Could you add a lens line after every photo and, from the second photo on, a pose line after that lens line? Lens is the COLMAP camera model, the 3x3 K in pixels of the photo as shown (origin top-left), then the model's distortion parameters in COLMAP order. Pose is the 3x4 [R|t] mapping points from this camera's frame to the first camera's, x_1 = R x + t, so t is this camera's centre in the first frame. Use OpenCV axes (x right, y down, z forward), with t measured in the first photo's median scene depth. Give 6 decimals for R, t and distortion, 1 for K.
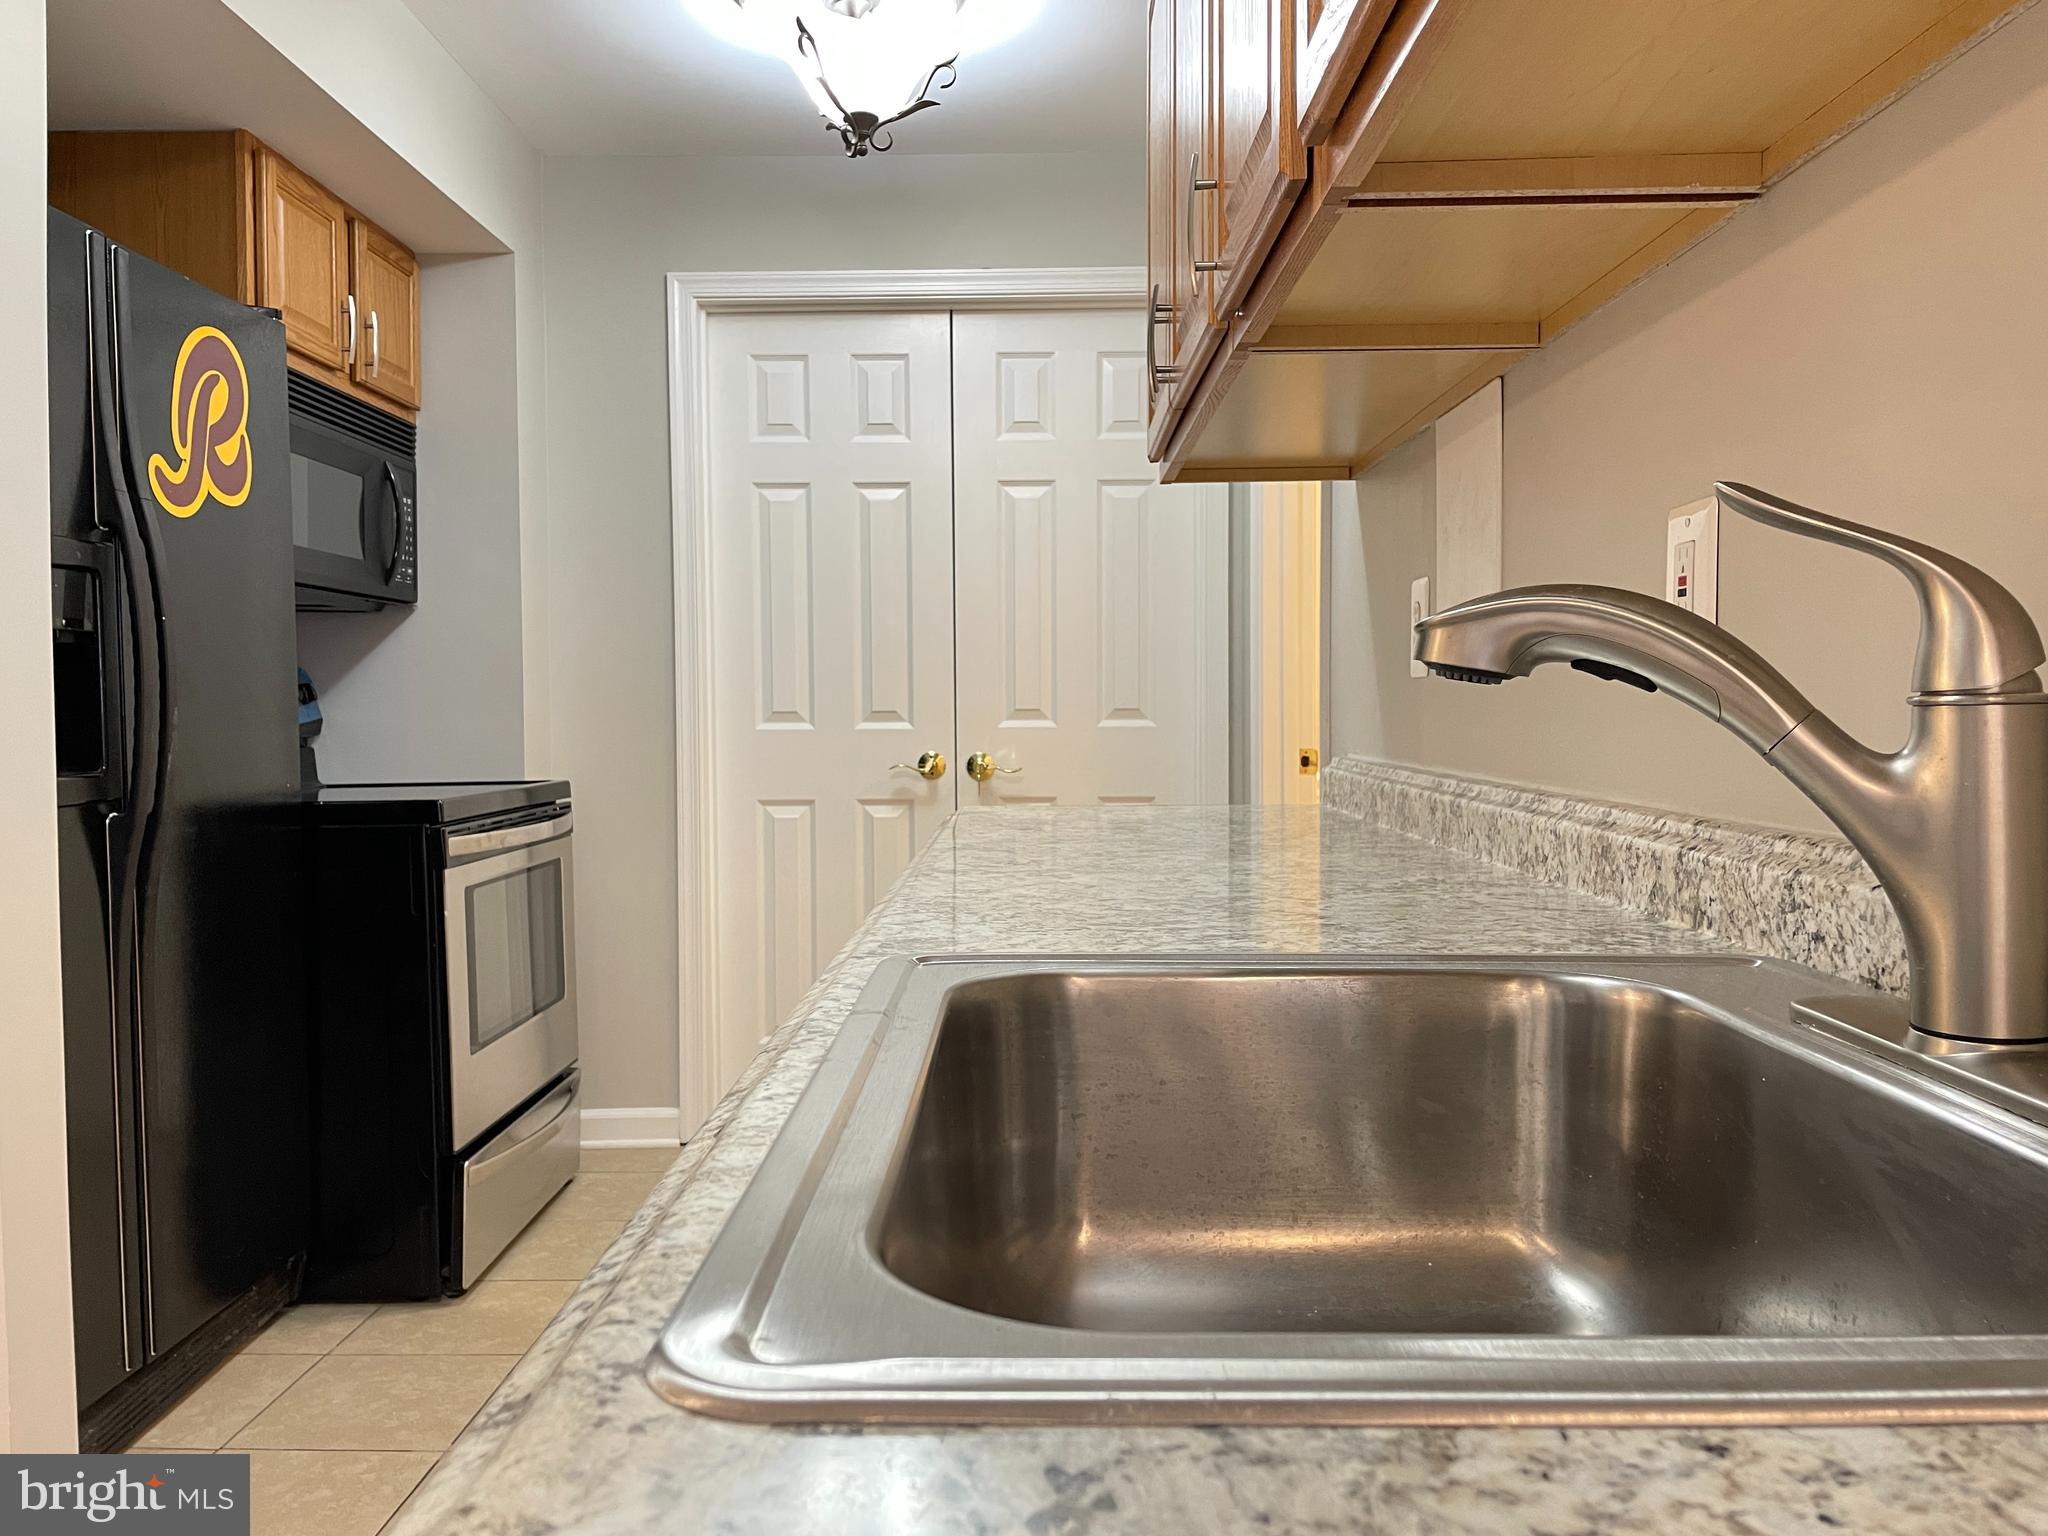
lens RADIAL K [[1554.2, 0, 1014.5], [0, 1554.2, 764.2], [0, 0, 1]] dist [0.075636, -0.103037]
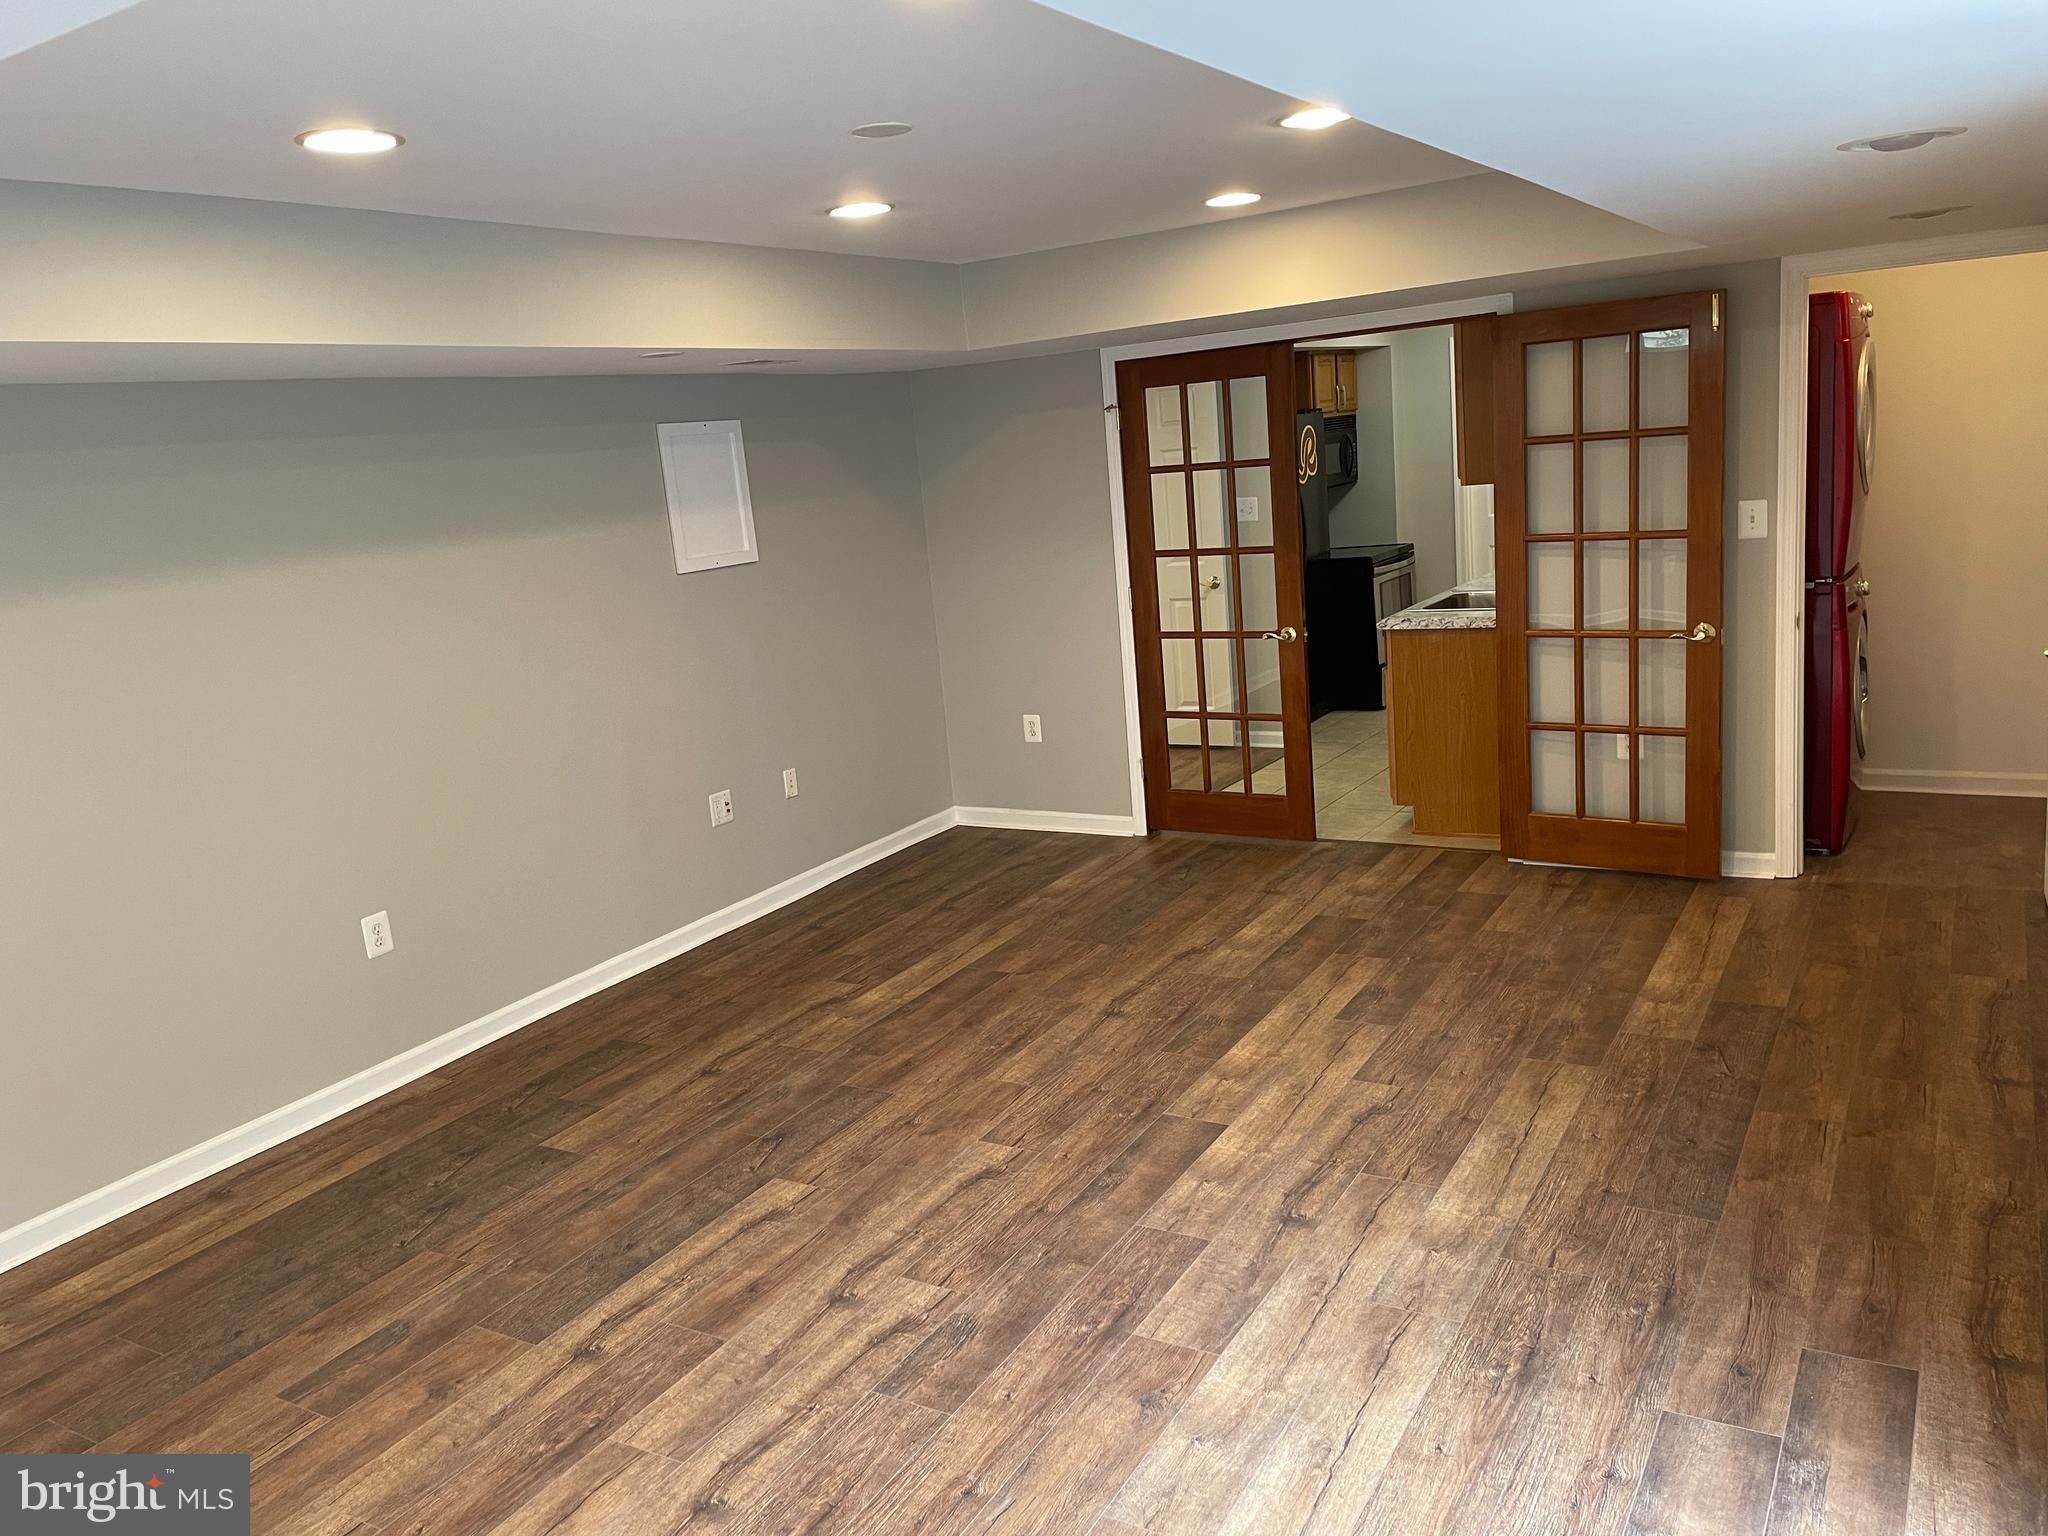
lens RADIAL K [[1554.2, 0, 1013.0], [0, 1554.2, 776.7], [0, 0, 1]] dist [0.075636, -0.103037]
pose [[0.855395, 0.035889, -0.516732, 0.660902], [0.068816, 0.980879, 0.182043, -0.164147], [0.513385, -0.191278, 0.836569, -2.097478]]
